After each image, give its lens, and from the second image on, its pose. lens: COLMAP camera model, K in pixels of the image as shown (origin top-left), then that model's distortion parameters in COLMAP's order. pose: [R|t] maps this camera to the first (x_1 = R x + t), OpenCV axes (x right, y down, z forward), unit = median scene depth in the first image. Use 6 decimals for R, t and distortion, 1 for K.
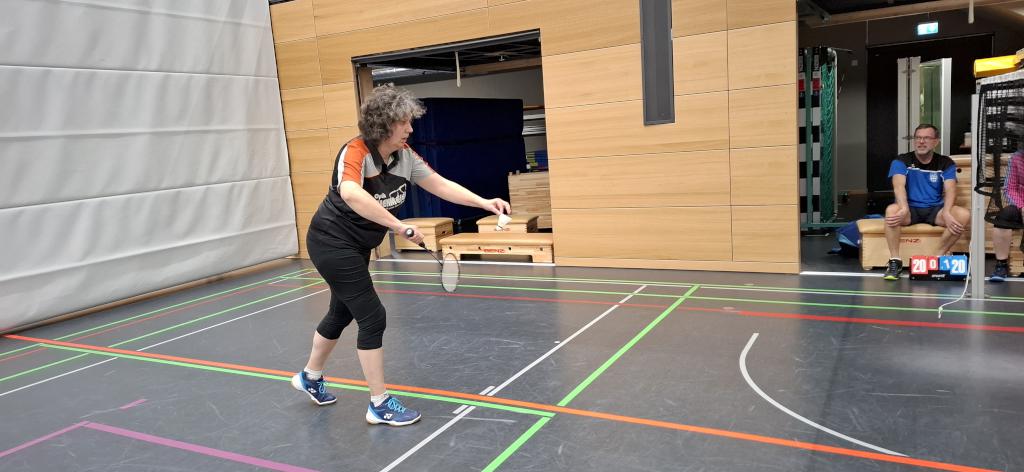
lens RADIAL K [[708.6, 0, 499.4], [0, 708.6, 238.4], [0, 0, 1]] dist [0.093203, -0.078719]
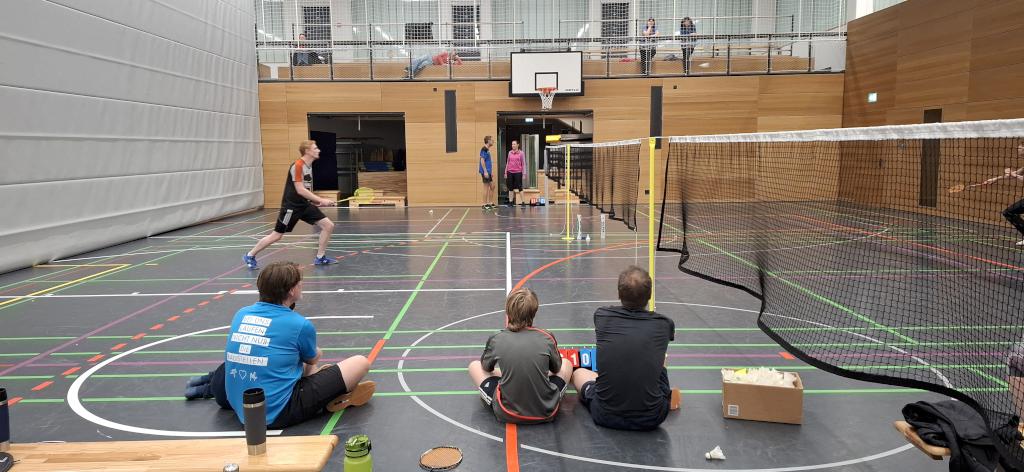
lens RADIAL K [[693.1, 0, 512.0], [0, 693.1, 236.0], [0, 0, 1]] dist [0.126008, -0.147267]
pose [[0.868047, 0.000420, 0.496482, -0.766113], [0.021030, 0.999071, -0.037614, 0.226067], [-0.496037, 0.043092, 0.867232, -1.204231]]
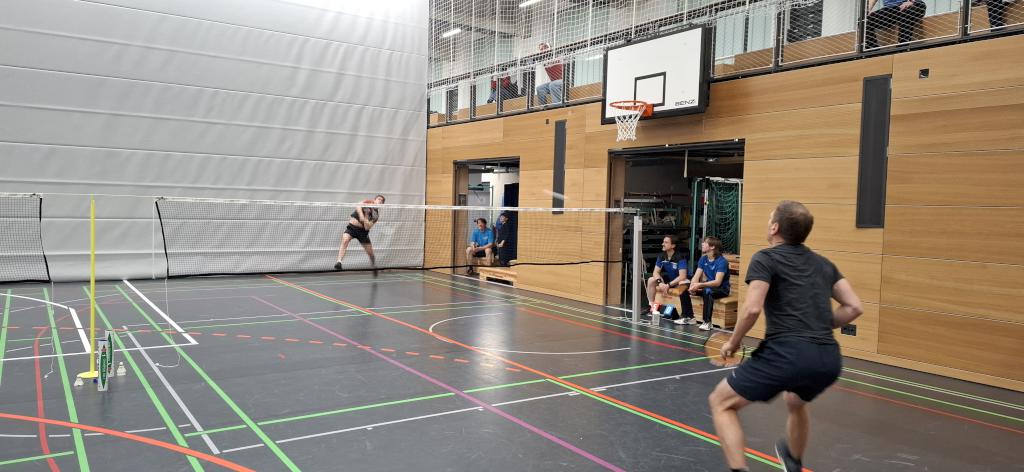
lens RADIAL K [[693.1, 0, 512.0], [0, 693.1, 236.0], [0, 0, 1]] dist [0.126008, -0.147267]
pose [[0.893401, 0.119496, -0.433078, 0.752402], [-0.157262, 0.986170, -0.052311, 0.003404], [0.420837, 0.114841, 0.899837, -0.525751]]
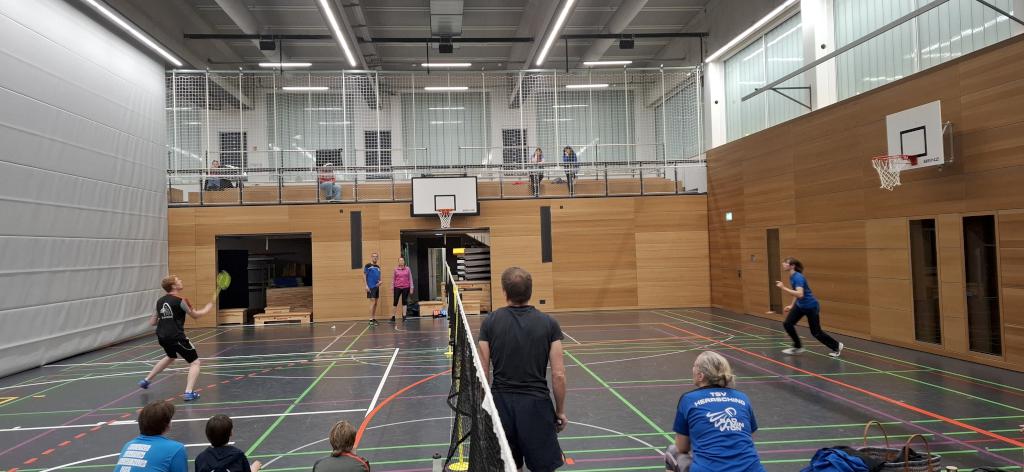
lens RADIAL K [[688.9, 0, 505.8], [0, 688.9, 233.4], [0, 0, 1]] dist [0.123935, -0.142100]
pose [[0.822821, 0.060136, 0.565109, -0.746061], [0.052828, 0.981986, -0.181418, 0.204385], [-0.565839, 0.179128, 0.804822, -1.386333]]
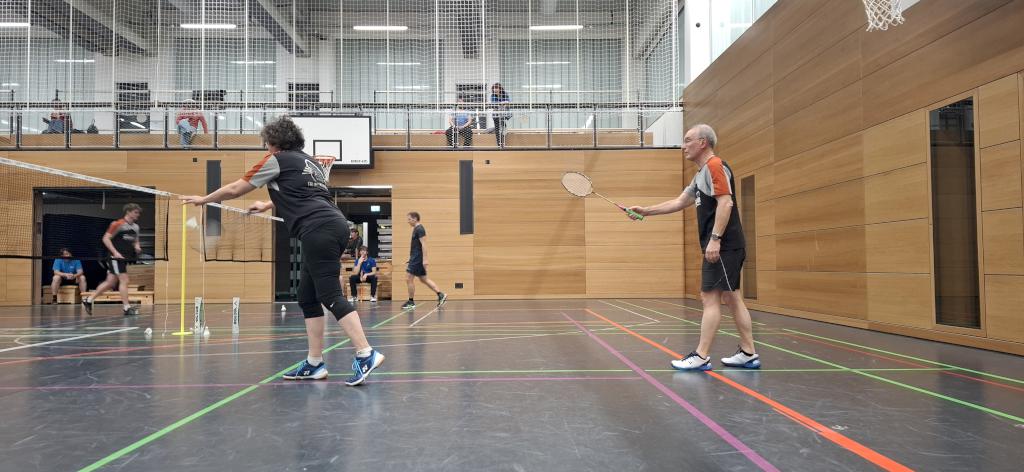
lens RADIAL K [[693.1, 0, 512.0], [0, 693.1, 236.0], [0, 0, 1]] dist [0.126008, -0.147267]
pose [[0.859592, 0.087646, 0.503408, -0.069744], [0.018725, 0.979115, -0.202443, 0.255430], [-0.510638, 0.183445, 0.839998, -1.112751]]
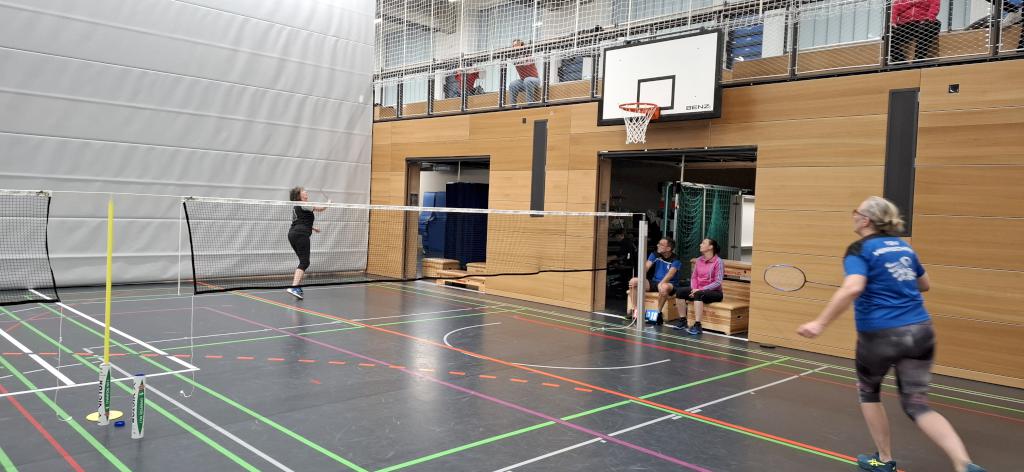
lens RADIAL K [[689.0, 0, 513.1], [0, 689.0, 229.7], [0, 0, 1]] dist [0.123045, -0.140023]
pose [[0.957527, 0.123556, -0.260531, 0.518093], [-0.150775, 0.984720, -0.087144, 0.021928], [0.245783, 0.122724, 0.961525, -0.532767]]
